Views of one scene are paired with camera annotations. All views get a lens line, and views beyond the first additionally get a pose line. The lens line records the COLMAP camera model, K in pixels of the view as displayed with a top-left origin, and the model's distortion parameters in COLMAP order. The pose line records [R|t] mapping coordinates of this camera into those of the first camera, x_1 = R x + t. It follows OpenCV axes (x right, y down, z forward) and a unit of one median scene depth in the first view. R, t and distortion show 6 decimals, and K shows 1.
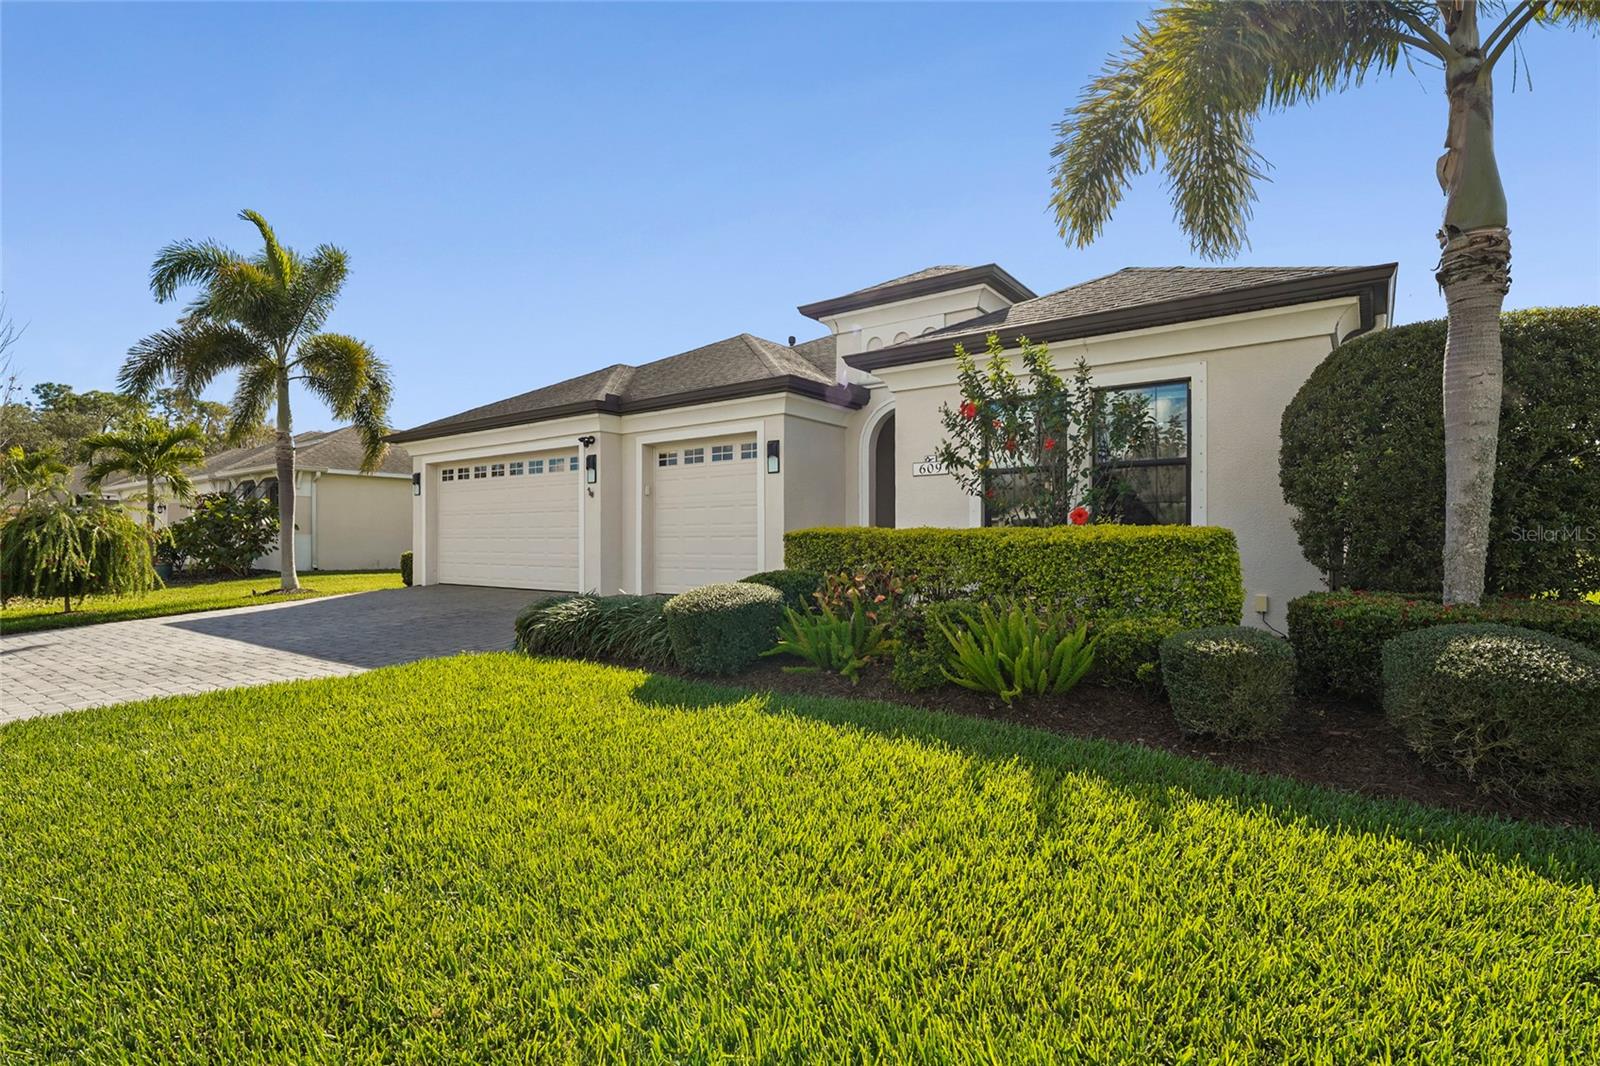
lens RADIAL K [[734.2, 0, 797.3], [0, 734.2, 511.6], [0, 0, 1]] dist [-0.004360, -0.000746]
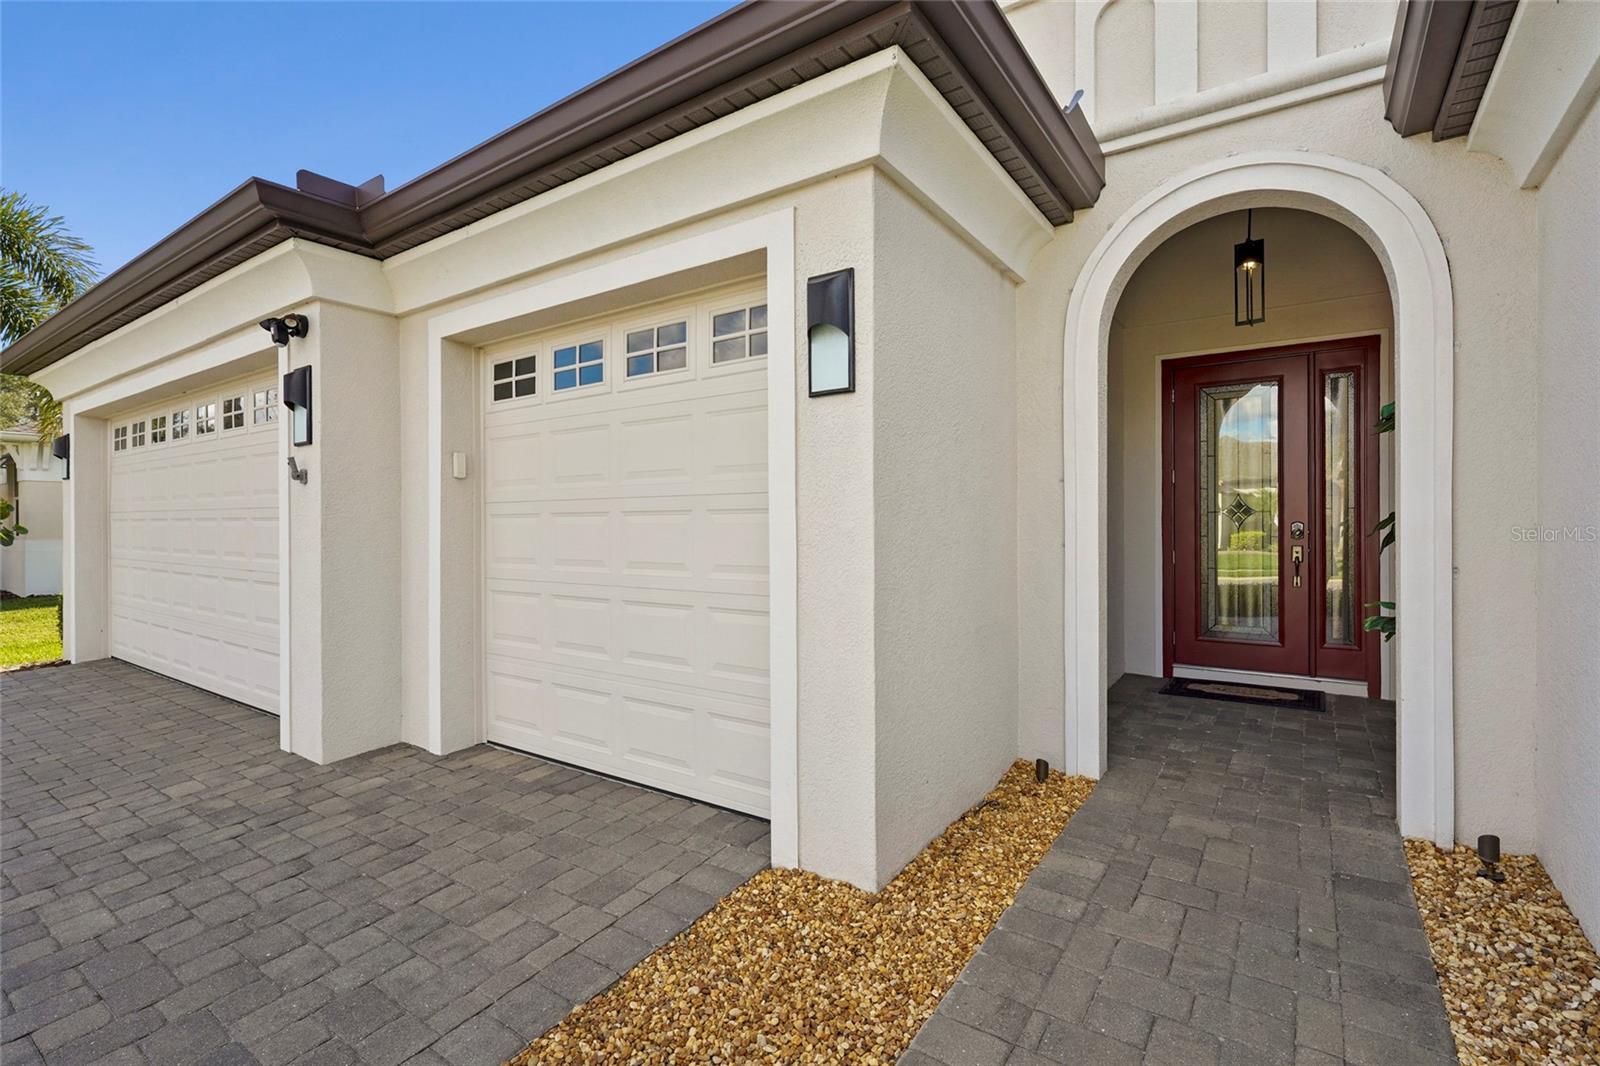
lens RADIAL K [[729.0, 0, 810.7], [0, 729.0, 528.8], [0, 0, 1]] dist [-0.002072, 0.000022]
pose [[0.999211, -0.003524, 0.039572, -0.043917], [0.001773, 0.999021, 0.044204, -0.012875], [-0.039689, -0.044099, 0.998238, 0.631966]]
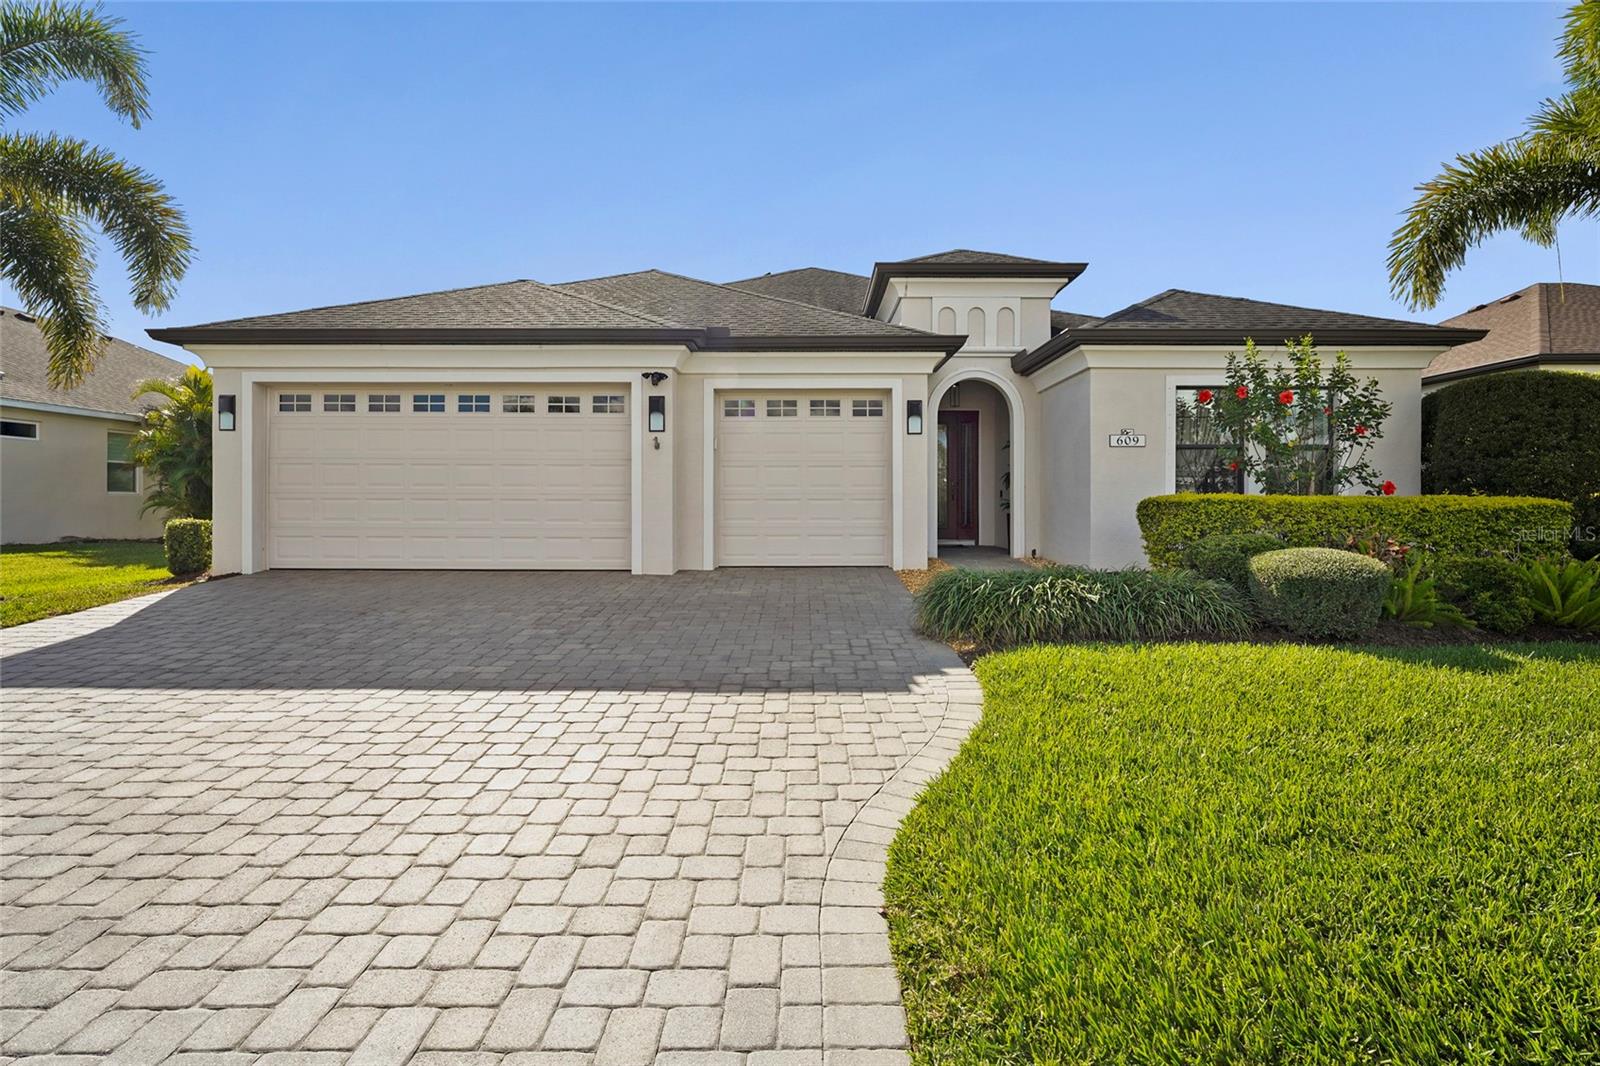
lens RADIAL K [[672.4, 0, 806.1], [0, 672.4, 504.7], [0, 0, 1]] dist [-0.014681, 0.000092]
pose [[0.807492, 0.001521, 0.589877, -0.582284], [-0.024255, 0.999237, 0.030626, 0.014617], [-0.589380, -0.039038, 0.806912, 0.316328]]
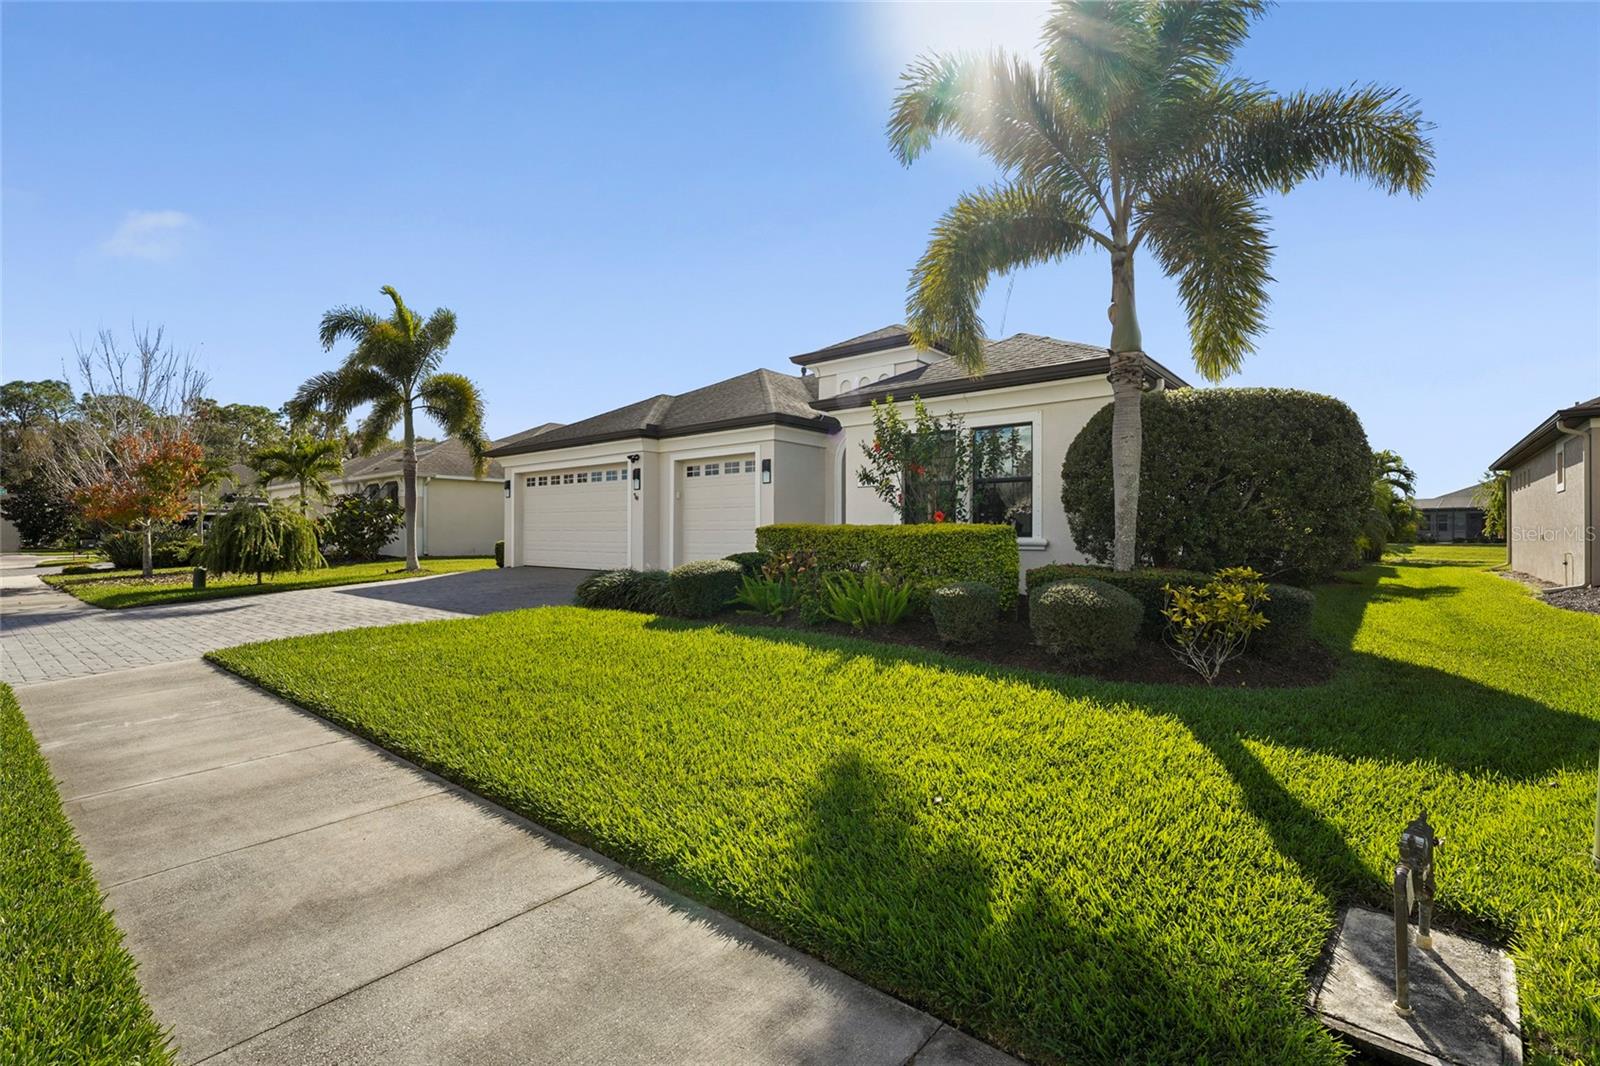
lens RADIAL K [[672.4, 0, 806.1], [0, 672.4, 504.7], [0, 0, 1]] dist [-0.014681, 0.000092]
pose [[0.998695, 0.000410, -0.051079, 0.089906], [-0.000578, 0.999995, -0.003262, -0.007740], [0.051077, 0.003288, 0.998689, -0.205541]]
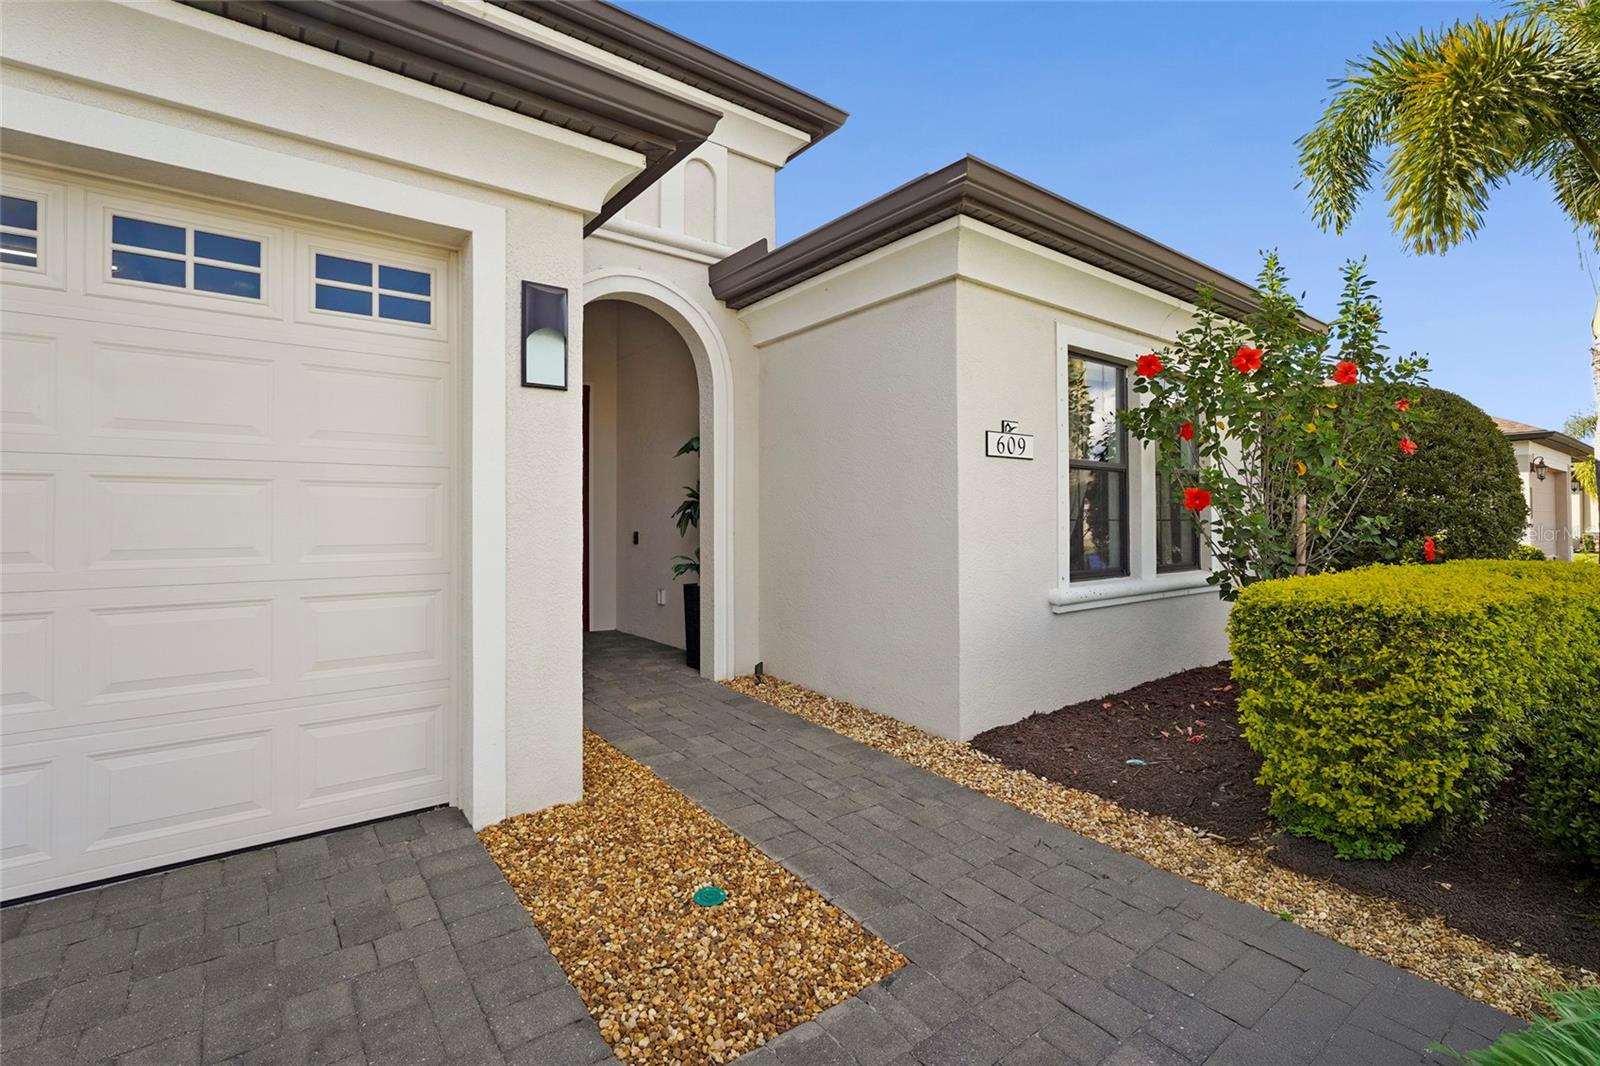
lens RADIAL K [[722.0, 0, 806.3], [0, 722.0, 506.8], [0, 0, 1]] dist [0.003607, 0.000322]
pose [[0.272692, 0.015488, 0.961977, -0.260185], [-0.036030, 0.999333, -0.005876, -0.003435], [-0.961426, -0.033057, 0.273069, 0.698054]]
